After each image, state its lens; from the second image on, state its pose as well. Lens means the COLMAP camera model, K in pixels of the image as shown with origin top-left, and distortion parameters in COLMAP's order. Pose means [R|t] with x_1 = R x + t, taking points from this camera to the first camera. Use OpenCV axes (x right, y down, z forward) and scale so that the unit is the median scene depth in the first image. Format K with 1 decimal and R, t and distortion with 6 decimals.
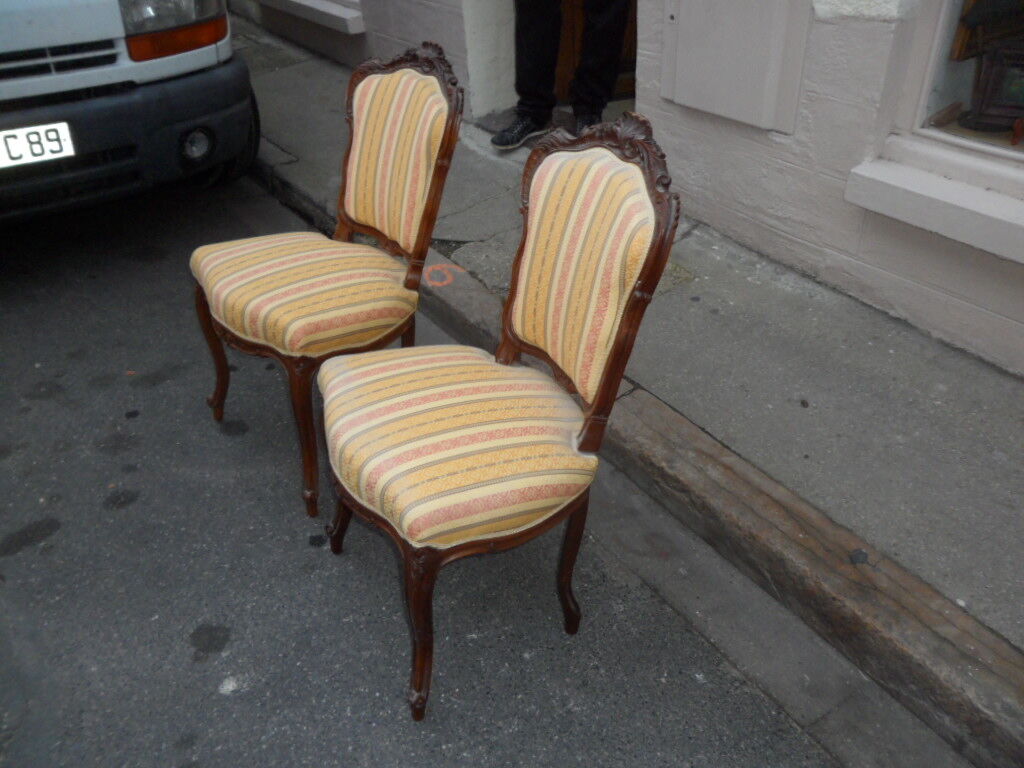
lens RADIAL K [[836.2, 0, 512.0], [0, 836.2, 384.0], [0, 0, 1]] dist [-0.007883, -0.000216]
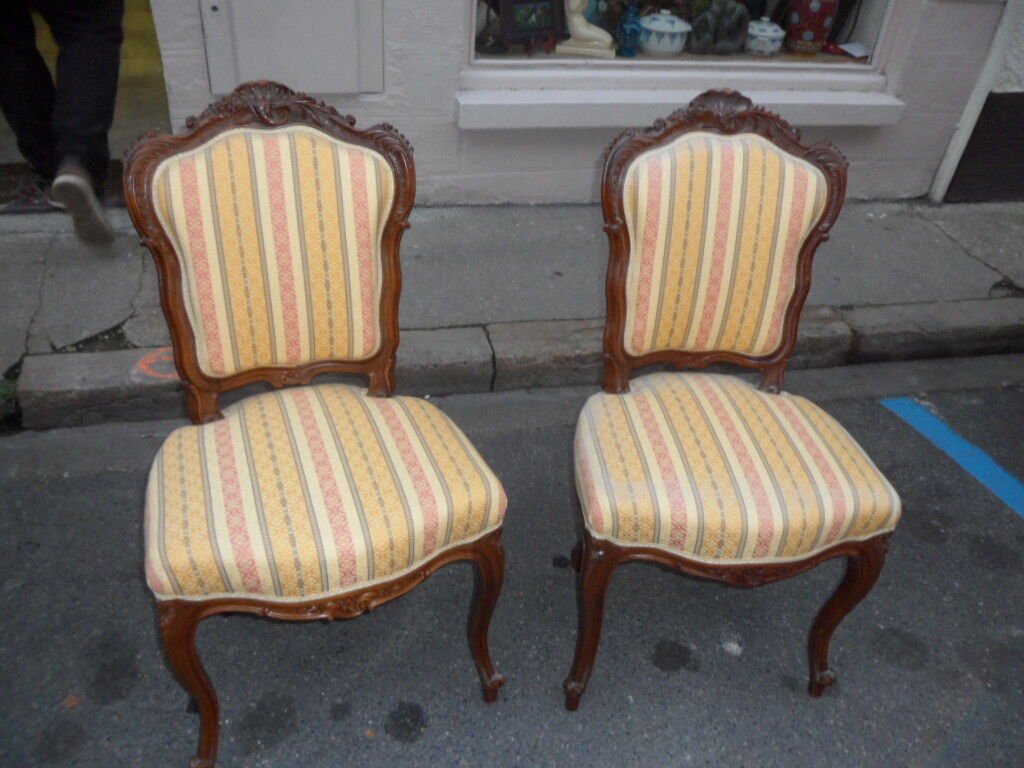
lens RADIAL K [[836.2, 0, 512.0], [0, 836.2, 384.0], [0, 0, 1]] dist [-0.007883, -0.000216]
pose [[0.347285, -0.494166, 0.796990, -0.857601], [0.461439, 0.829928, 0.313519, -0.295451], [-0.816374, 0.258882, 0.516249, 0.448635]]
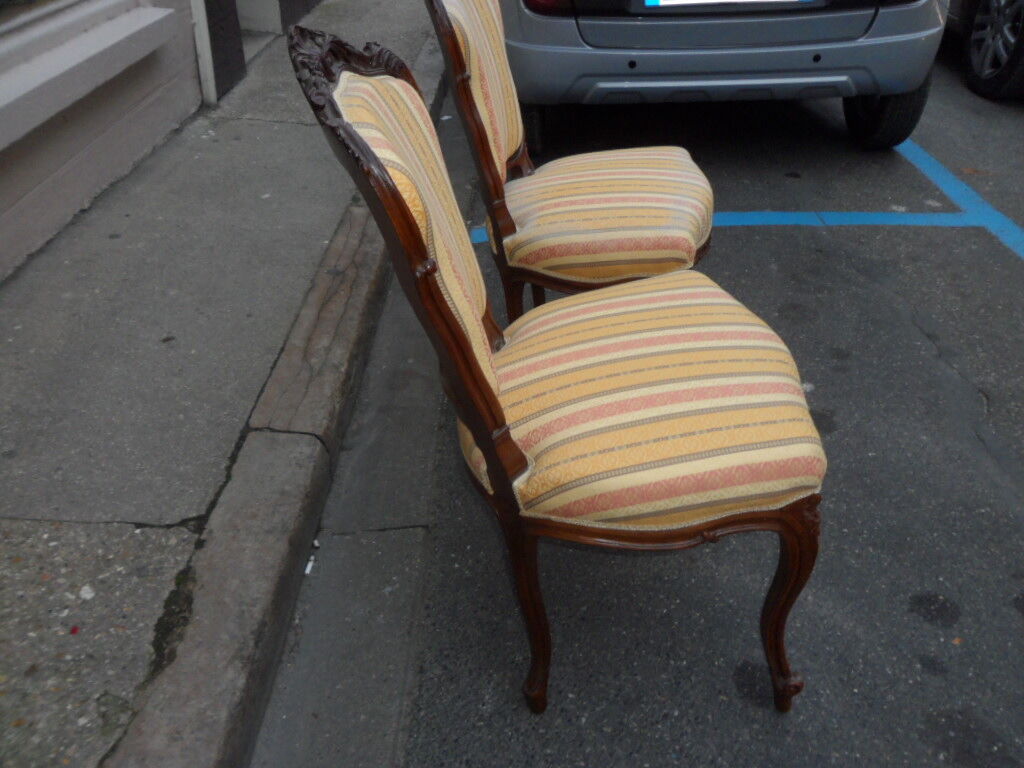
lens RADIAL K [[836.2, 0, 512.0], [0, 836.2, 384.0], [0, 0, 1]] dist [-0.007883, -0.000216]
pose [[-0.814852, -0.312729, 0.488074, -0.449636], [0.339084, 0.425748, 0.838904, -0.634359], [-0.470146, 0.849081, -0.240880, 1.146270]]
